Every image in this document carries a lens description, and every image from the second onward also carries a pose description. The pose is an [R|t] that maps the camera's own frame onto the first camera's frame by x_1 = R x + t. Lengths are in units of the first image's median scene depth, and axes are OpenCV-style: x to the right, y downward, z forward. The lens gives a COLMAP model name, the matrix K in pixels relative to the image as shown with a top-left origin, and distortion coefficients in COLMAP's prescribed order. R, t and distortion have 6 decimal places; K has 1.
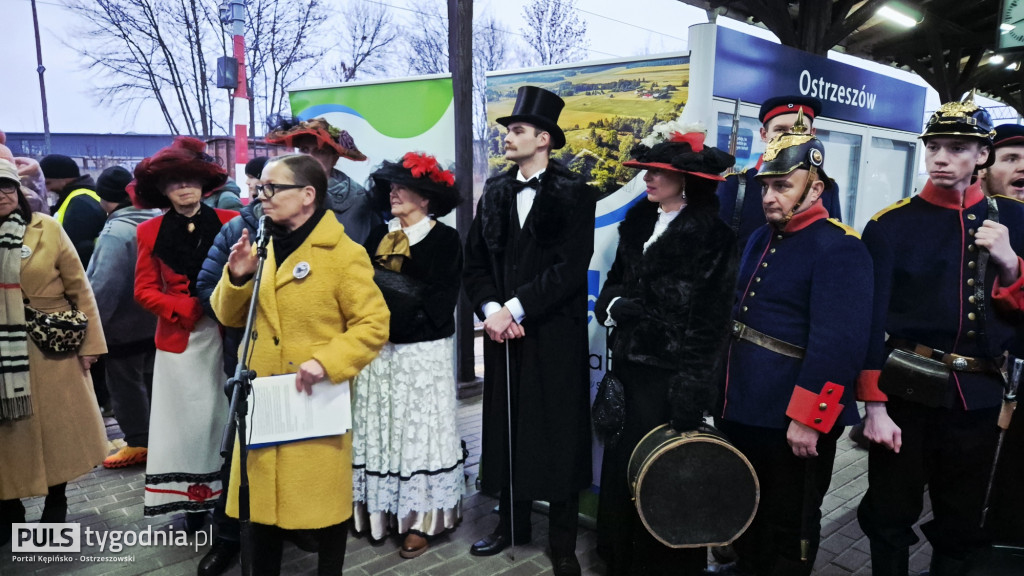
lens RADIAL K [[698.6, 0, 495.3], [0, 698.6, 294.4], [0, 0, 1]] dist [0.078259, -0.055105]
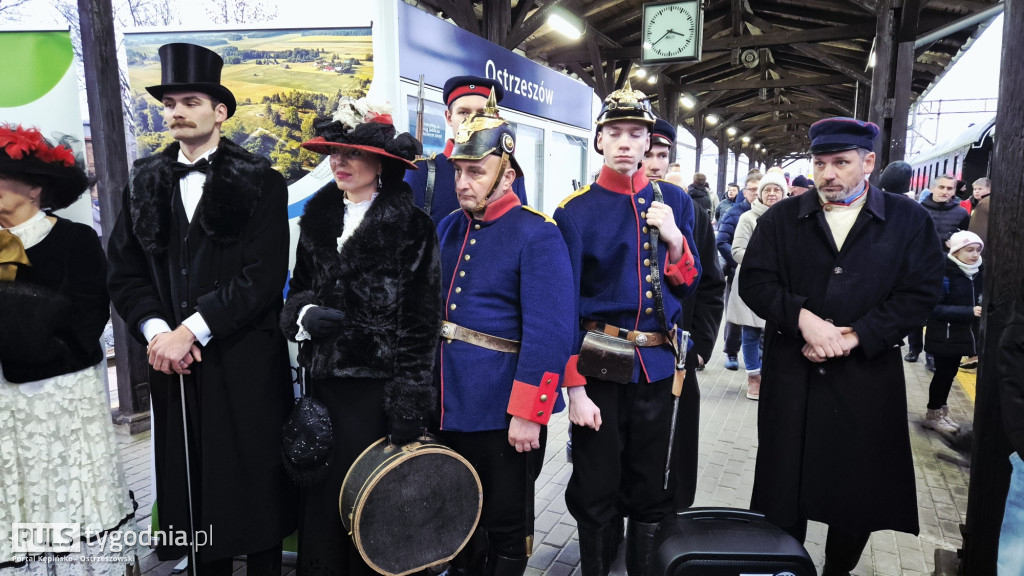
lens RADIAL K [[698.6, 0, 510.0], [0, 698.6, 289.1], [0, 0, 1]] dist [0.078259, -0.055105]
pose [[0.912227, -0.066714, 0.404216, 0.043038], [0.065784, 0.997702, 0.016207, -0.006361], [-0.404368, 0.011806, 0.914520, 0.095462]]
